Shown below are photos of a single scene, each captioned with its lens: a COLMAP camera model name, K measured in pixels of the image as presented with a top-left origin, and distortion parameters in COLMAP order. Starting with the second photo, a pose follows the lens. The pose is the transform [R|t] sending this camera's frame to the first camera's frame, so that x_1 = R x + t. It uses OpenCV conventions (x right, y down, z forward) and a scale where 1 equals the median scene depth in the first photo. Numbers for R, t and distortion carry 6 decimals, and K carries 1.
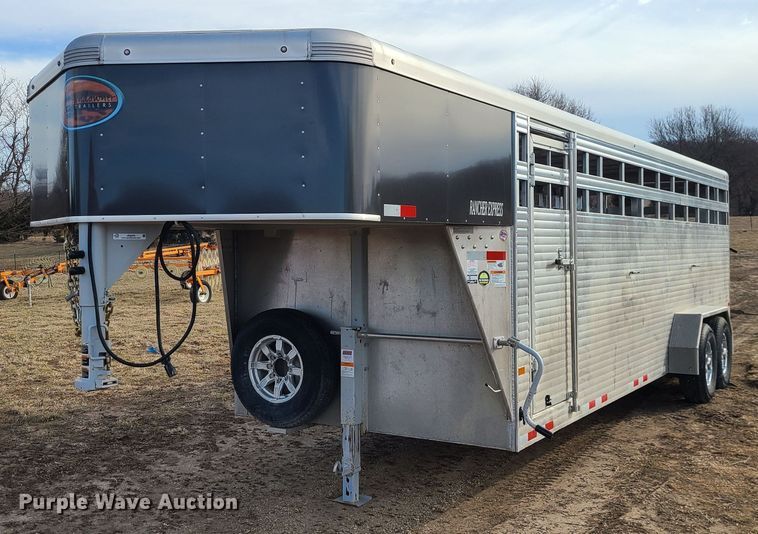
lens RADIAL K [[908.7, 0, 310.3], [0, 908.7, 231.6], [0, 0, 1]] dist [0.045936, 0.000000]
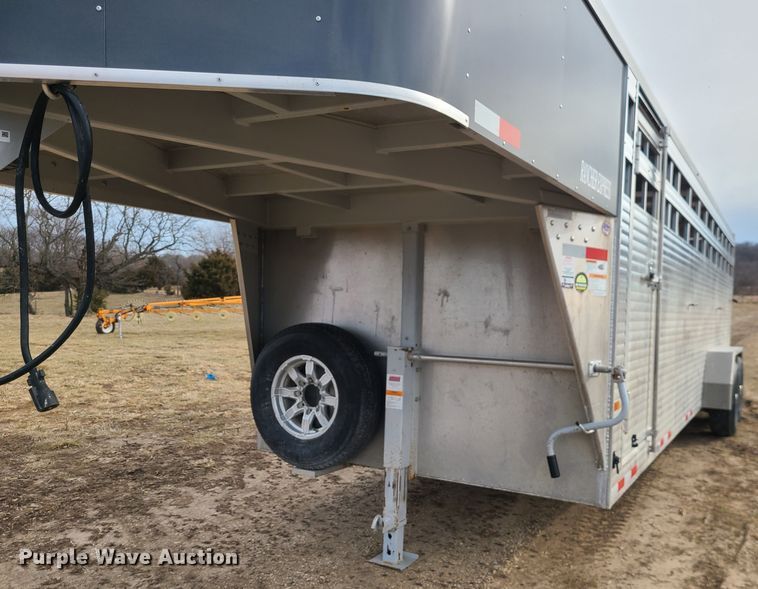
lens RADIAL K [[665.2, 0, 440.4], [0, 665.2, 334.2], [0, 0, 1]] dist [0.044376, -0.026011]
pose [[0.993326, 0.030246, 0.111307, 0.014122], [-0.036356, 0.997917, 0.053286, 0.060824], [-0.109463, -0.056977, 0.992357, 0.413470]]
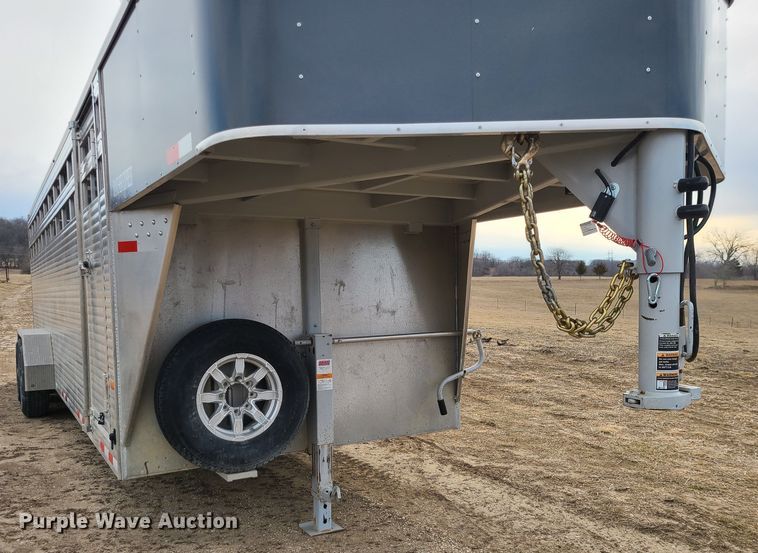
lens RADIAL K [[667.6, 0, 387.2], [0, 667.6, 331.1], [0, 0, 1]] dist [0.043404, 0.017755]
pose [[0.435163, -0.060313, 0.898329, -0.495484], [0.005095, 0.997903, 0.064530, 0.060727], [-0.900337, -0.023504, 0.434557, 0.656155]]
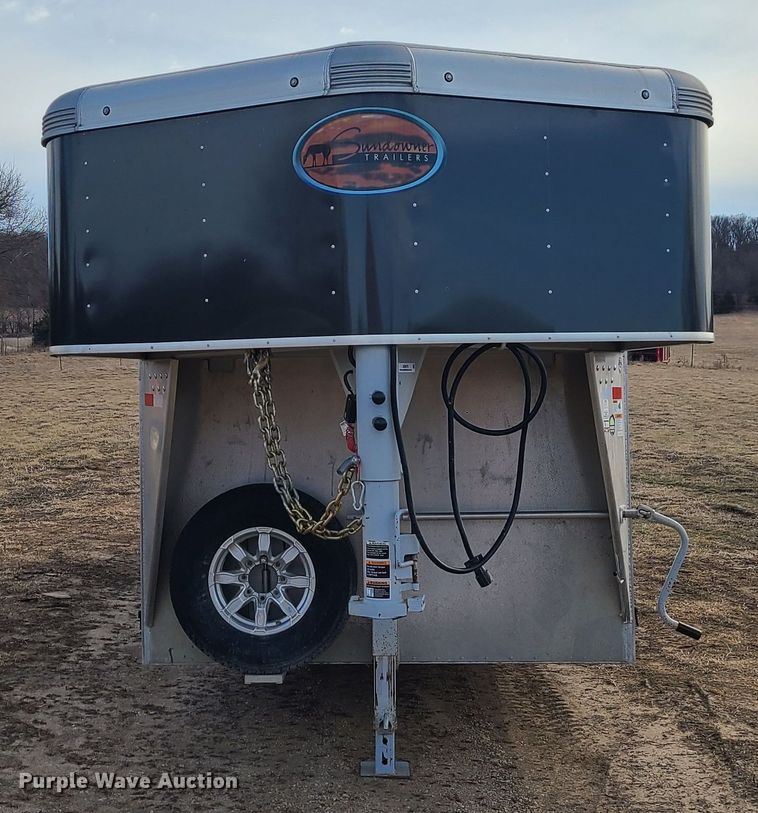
lens RADIAL K [[1440.2, 0, 311.1], [0, 1440.2, 330.2], [0, 0, 1]] dist [0.048076, 0.000000]
pose [[0.860502, 0.006787, 0.509401, -0.525804], [0.006127, 0.999701, -0.023671, 0.001853], [-0.509409, 0.023490, 0.860204, 0.124536]]
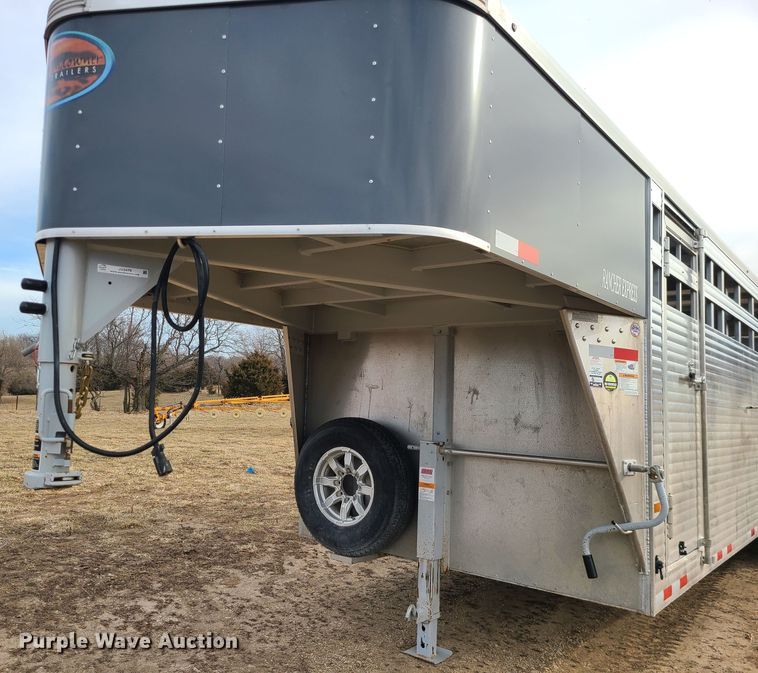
lens RADIAL K [[668.8, 0, 313.5], [0, 668.8, 336.6], [0, 0, 1]] dist [0.064873, -0.058374]
pose [[0.991523, 0.034467, -0.125275, 0.009815], [-0.045150, 0.995488, -0.083459, 0.064132], [0.121833, 0.088408, 0.988605, 0.353075]]
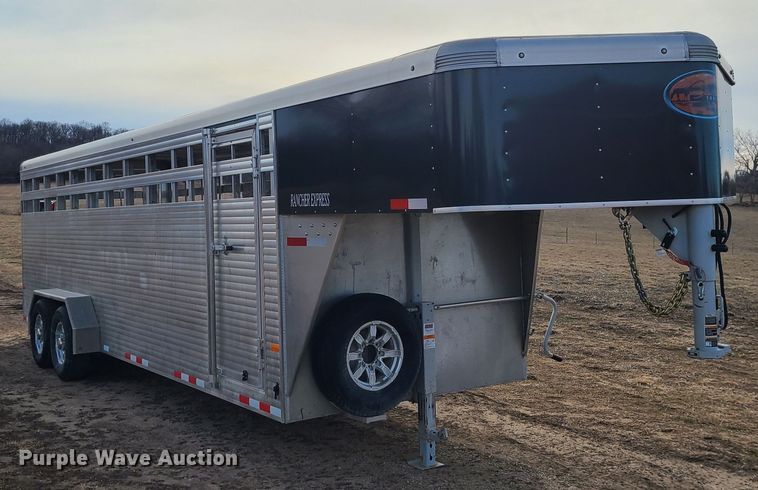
lens RADIAL K [[876.6, 0, 354.4], [0, 876.6, 180.8], [0, 0, 1]] dist [0.043735, 0.000000]
pose [[0.395691, 0.019410, 0.918179, -0.932806], [0.018227, 0.999414, -0.028982, -0.009969], [-0.918203, 0.028203, 0.395105, 0.653031]]
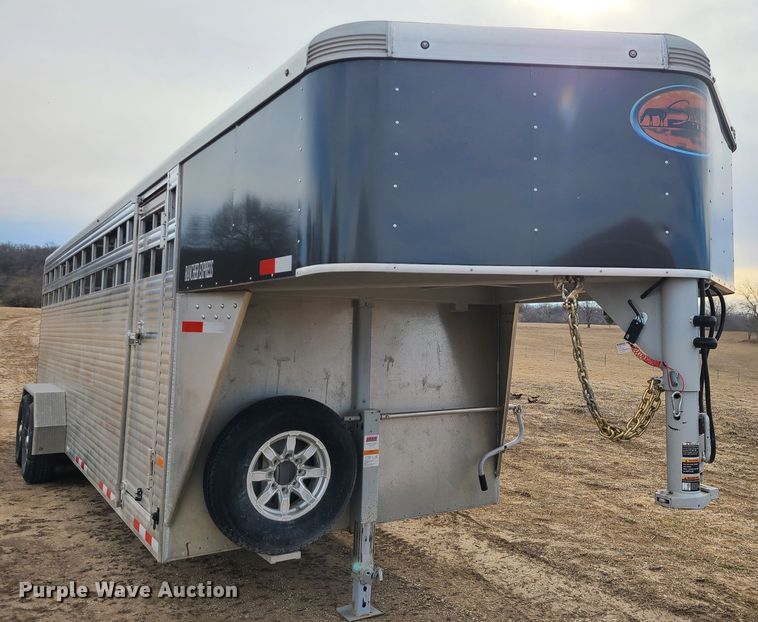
lens RADIAL K [[703.7, 0, 473.8], [0, 703.7, 262.3], [0, 0, 1]] dist [0.039607, 0.000000]
pose [[0.352175, 0.099927, 0.930584, -0.574773], [-0.023844, 0.994919, -0.097812, 0.025494], [-0.935630, 0.012258, 0.352769, 0.647092]]
